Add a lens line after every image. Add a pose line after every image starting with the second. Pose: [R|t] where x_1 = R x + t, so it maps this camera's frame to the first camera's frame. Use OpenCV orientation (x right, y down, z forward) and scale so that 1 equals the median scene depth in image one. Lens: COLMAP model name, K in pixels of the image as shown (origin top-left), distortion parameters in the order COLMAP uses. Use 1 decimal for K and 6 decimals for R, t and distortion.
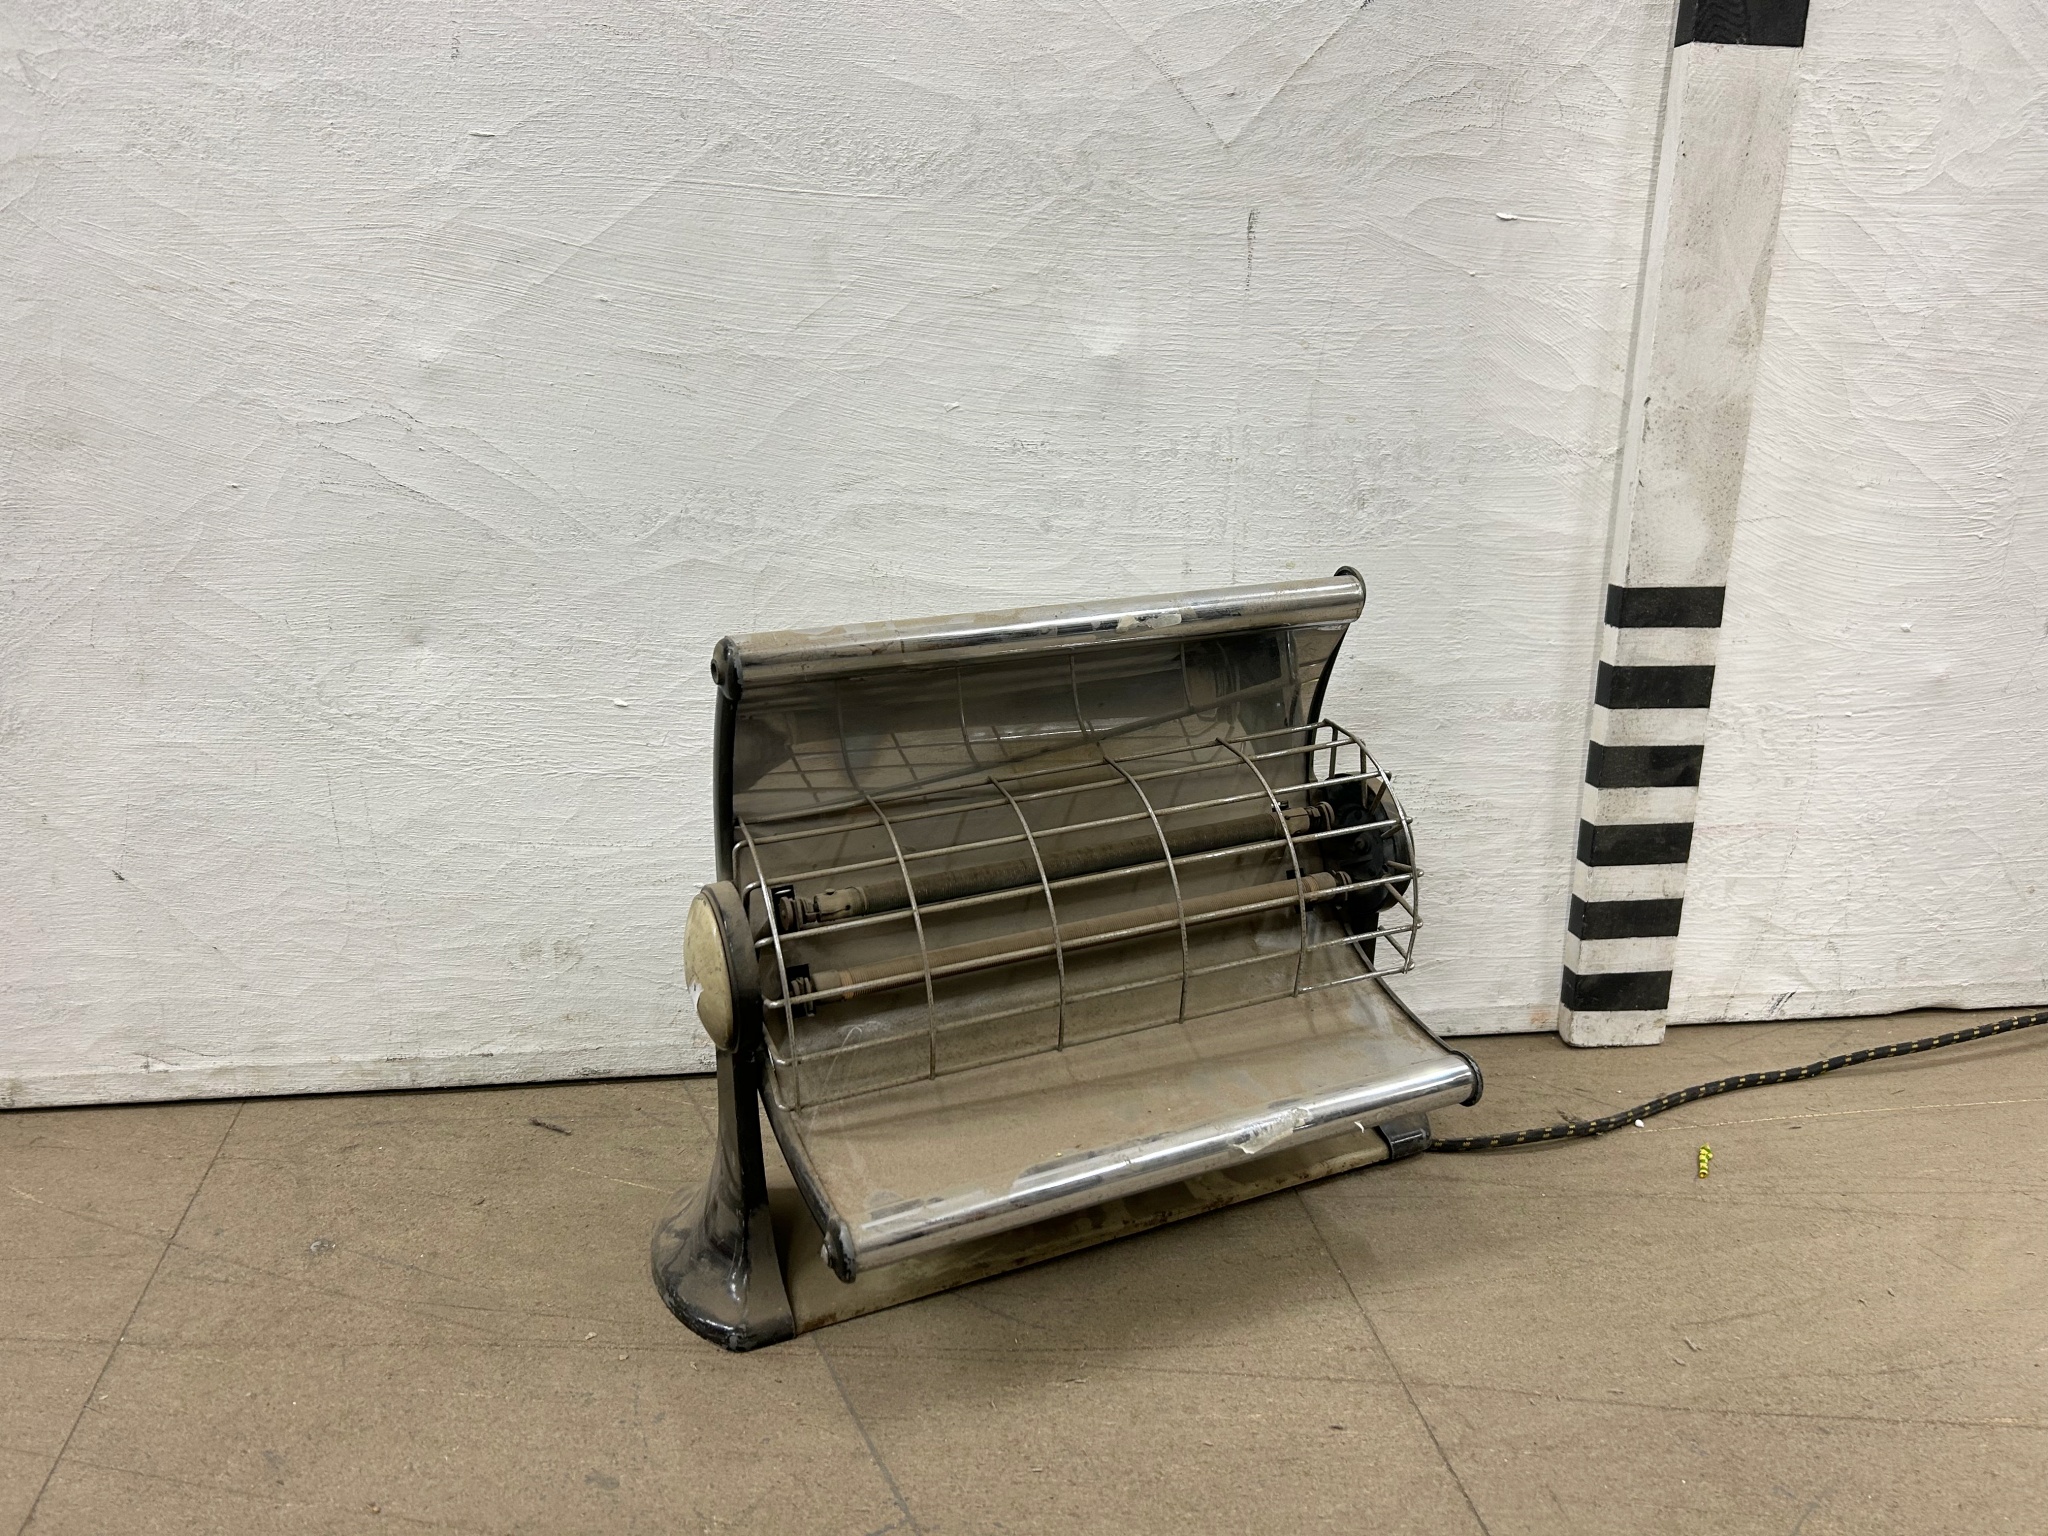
lens RADIAL K [[1563.4, 0, 1021.3], [0, 1563.4, 779.2], [0, 0, 1]] dist [0.023326, -0.025763]
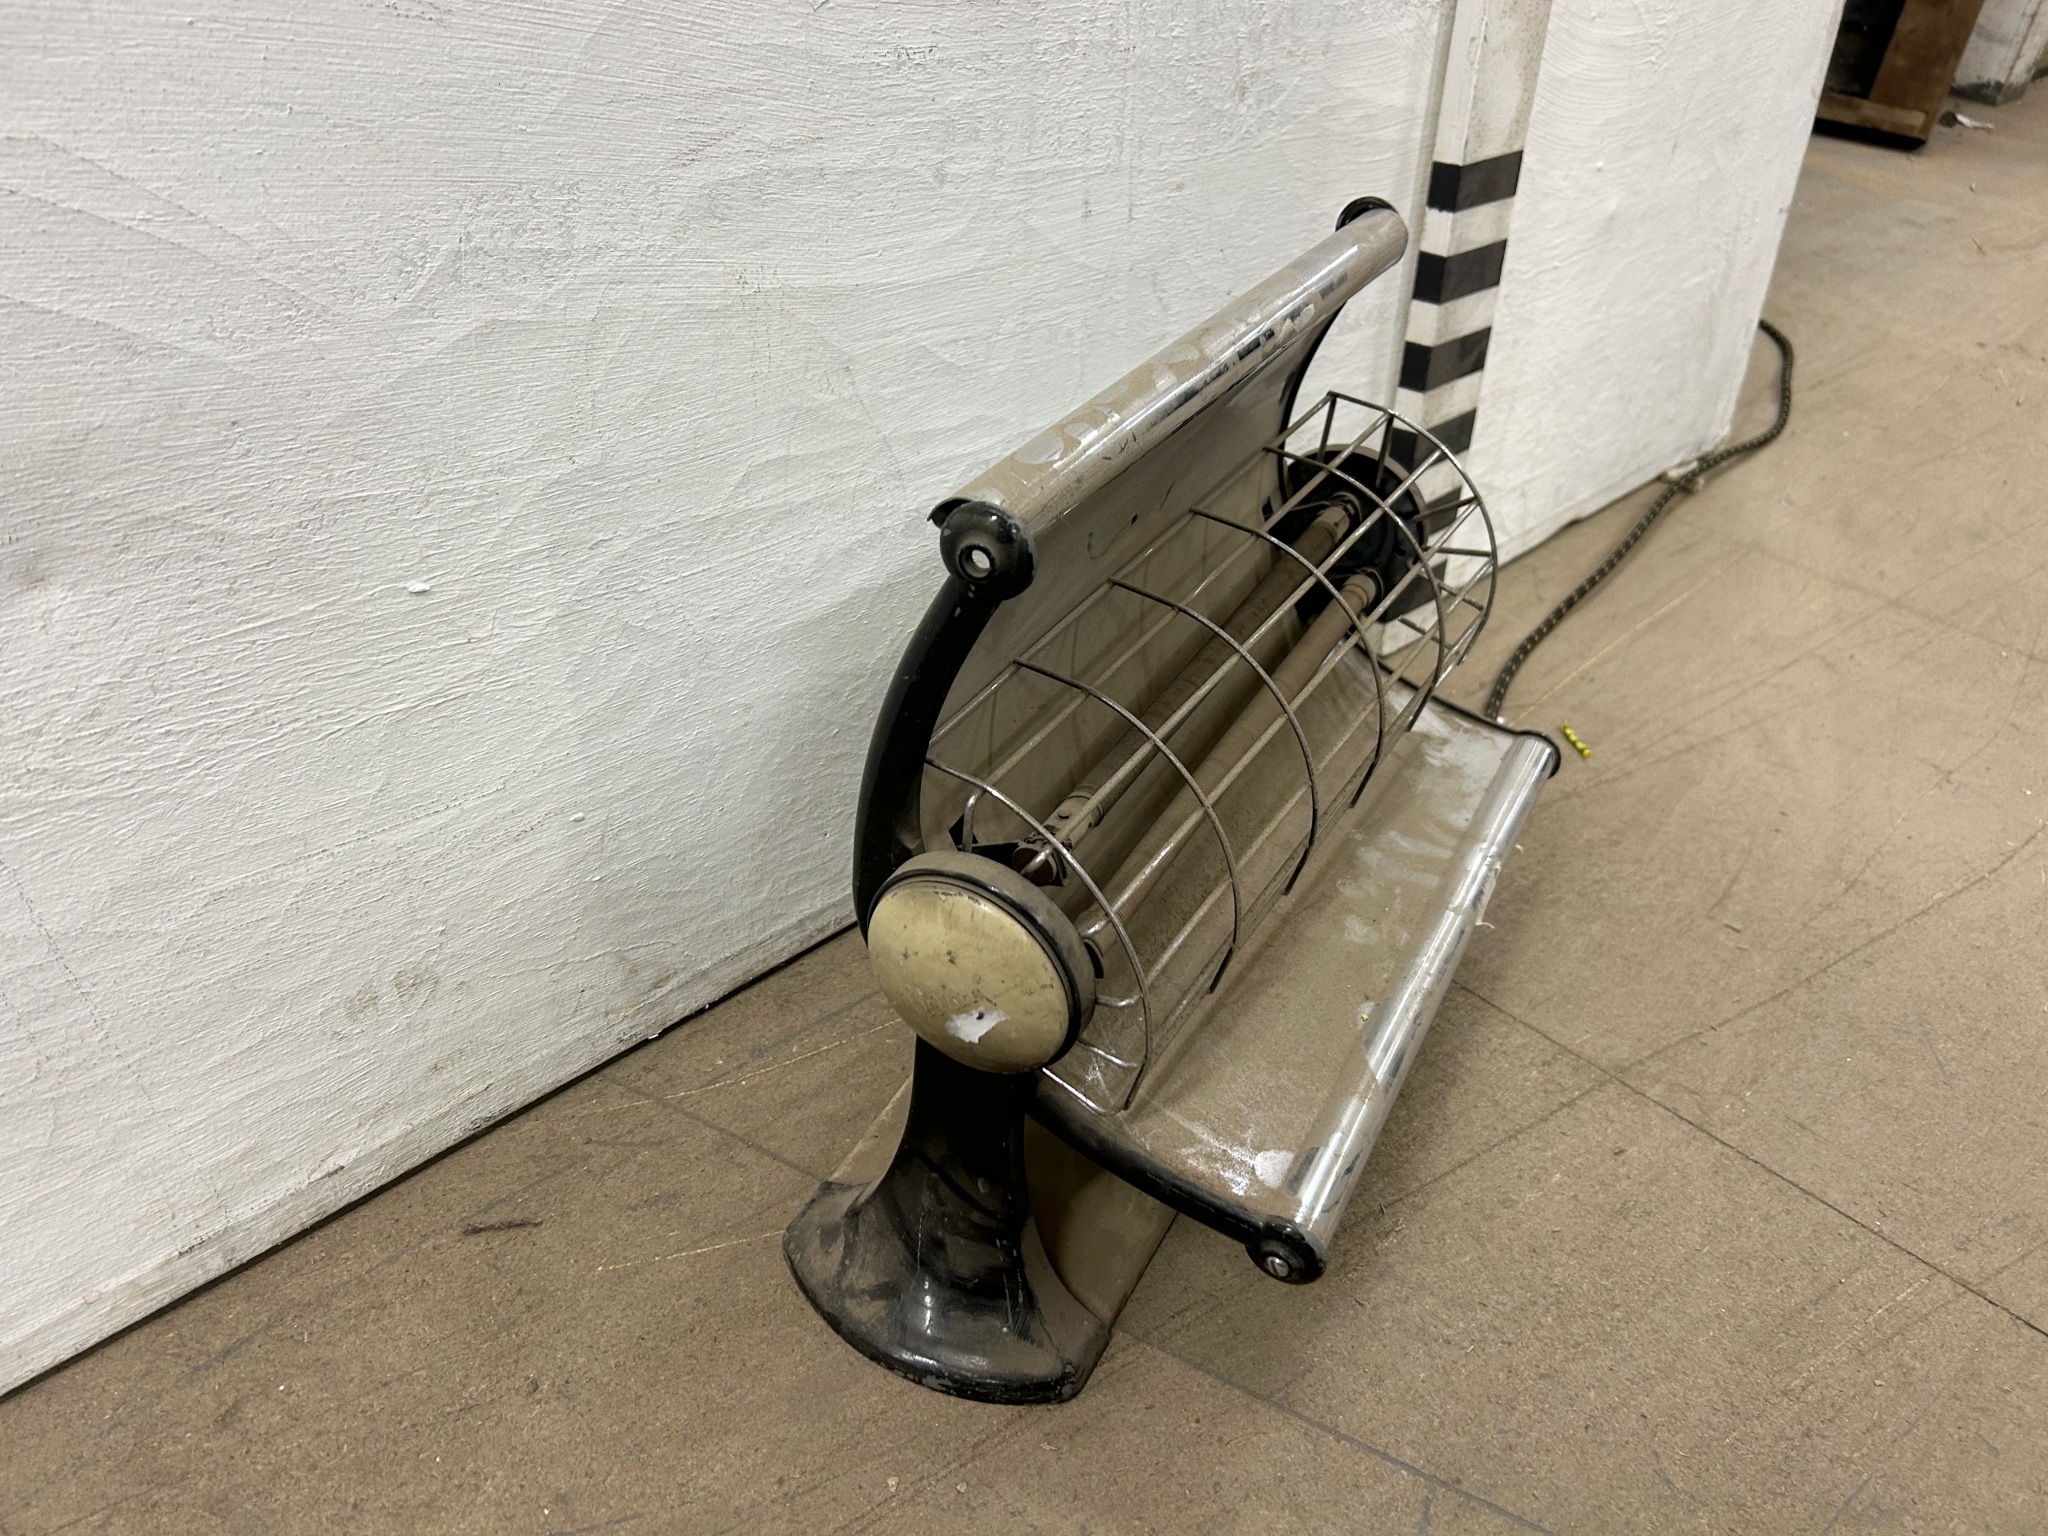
lens RADIAL K [[1564.2, 0, 1004.8], [0, 1564.2, 788.6], [0, 0, 1]] dist [0.015549, -0.012881]
pose [[0.798919, -0.326816, 0.504896, -0.411477], [0.153492, 0.922474, 0.354234, -0.158047], [-0.581523, -0.205507, 0.787146, 0.389452]]
